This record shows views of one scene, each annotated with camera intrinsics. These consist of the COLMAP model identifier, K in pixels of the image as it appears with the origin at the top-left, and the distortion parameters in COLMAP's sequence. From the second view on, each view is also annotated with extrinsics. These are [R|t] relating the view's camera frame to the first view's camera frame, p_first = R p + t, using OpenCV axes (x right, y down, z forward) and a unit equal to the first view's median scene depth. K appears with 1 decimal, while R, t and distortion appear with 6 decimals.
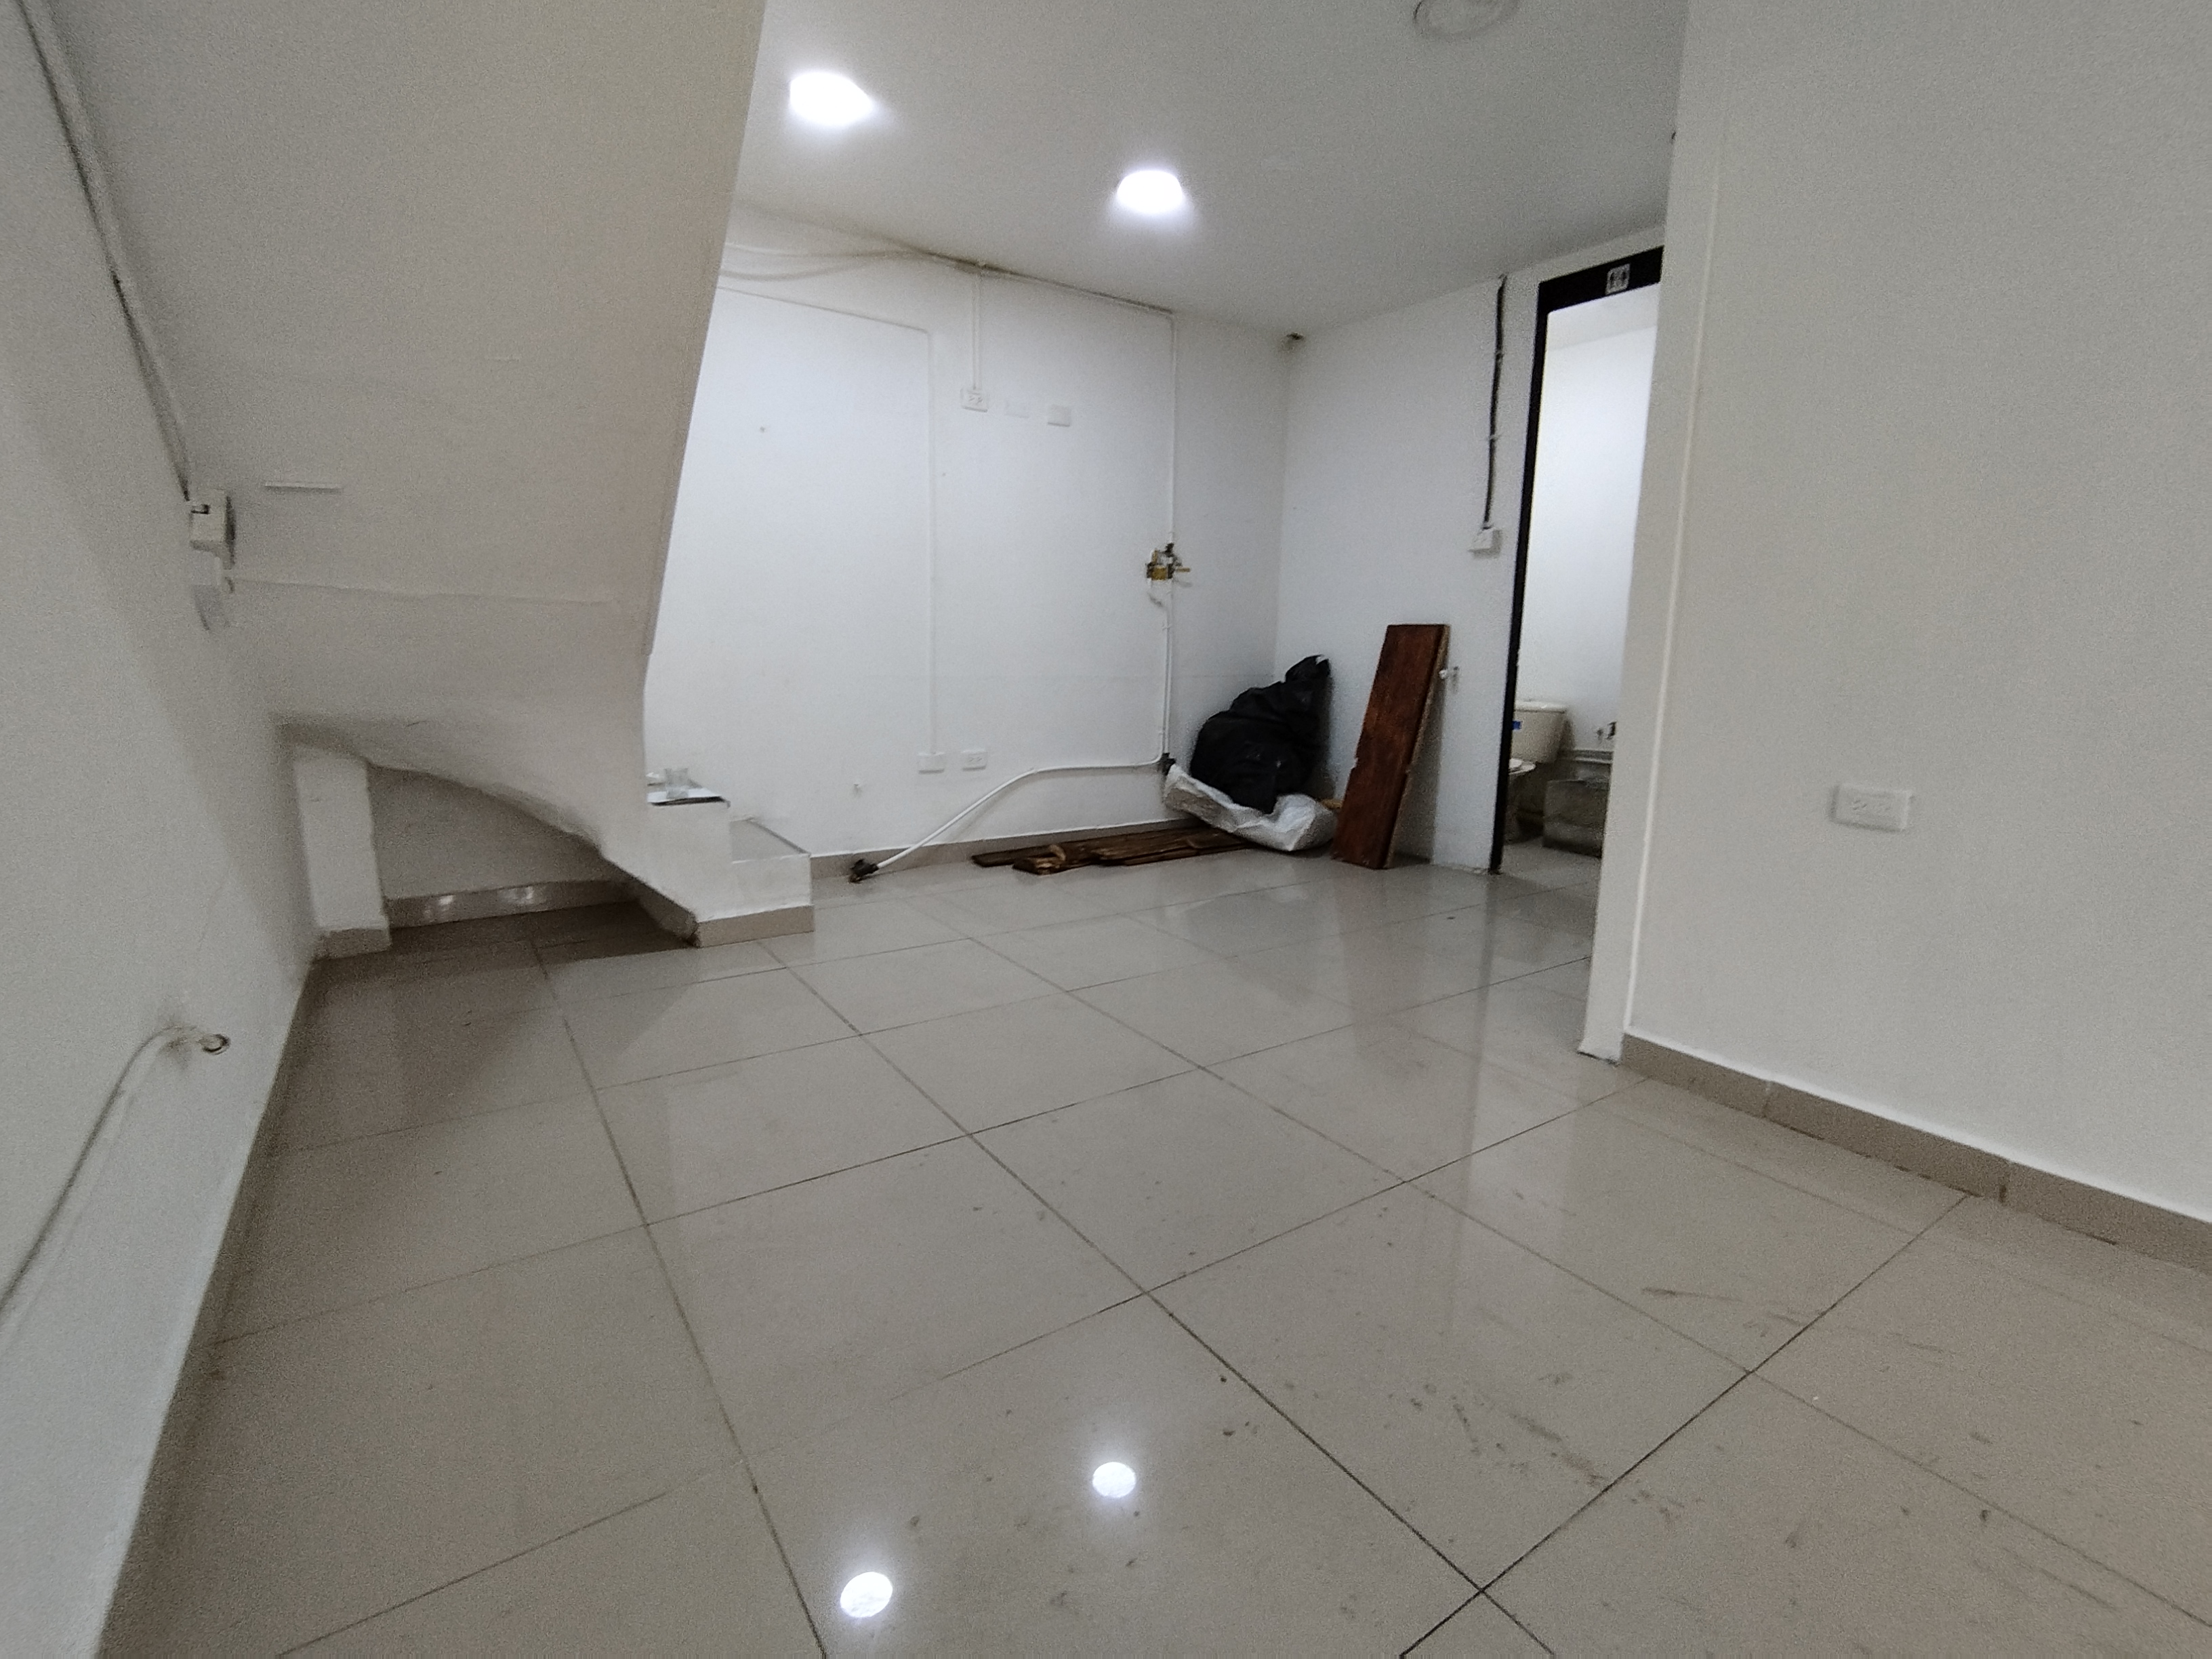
lens RADIAL K [[1018.4, 0, 1106.0], [0, 1018.4, 829.5], [0, 0, 1]] dist [0.000618, -0.000231]
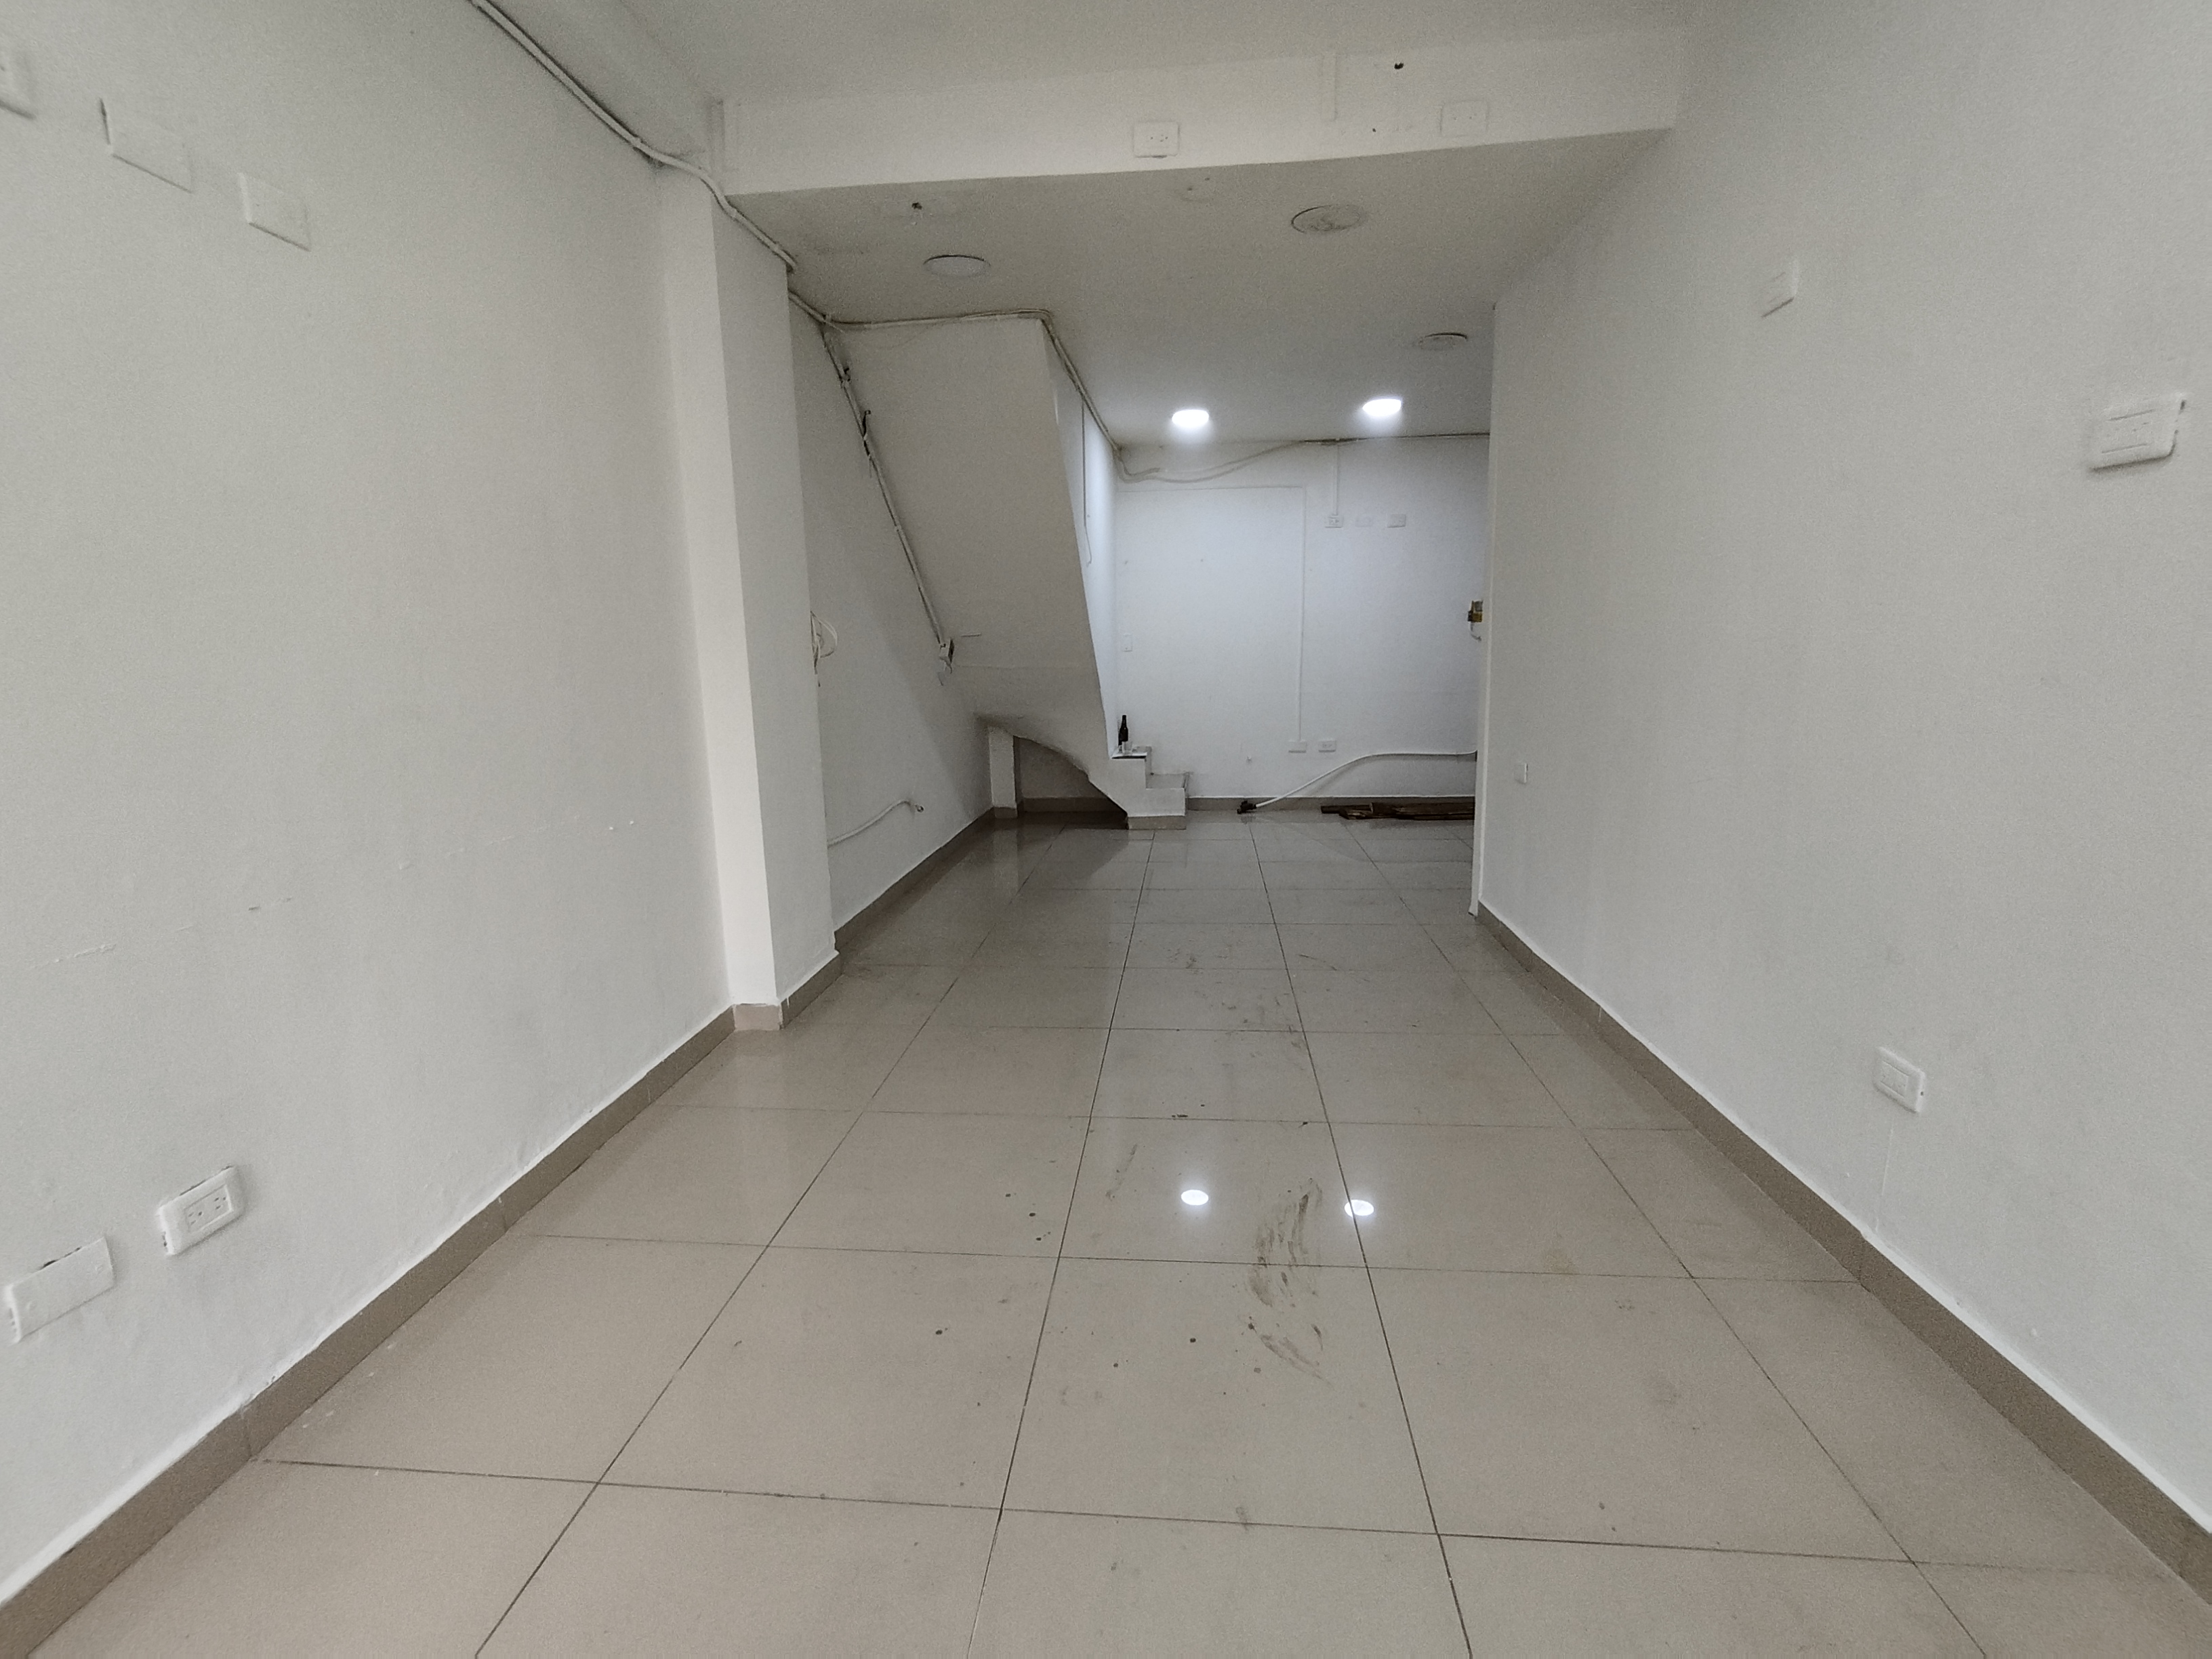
lens RADIAL K [[1007.6, 0, 1099.3], [0, 1007.6, 832.4], [0, 0, 1]] dist [0.000051, 0.000983]
pose [[0.771141, 0.084308, -0.631058, 0.600056], [-0.082016, 0.996089, 0.032853, 0.043388], [0.631360, 0.026422, 0.775040, -0.432357]]
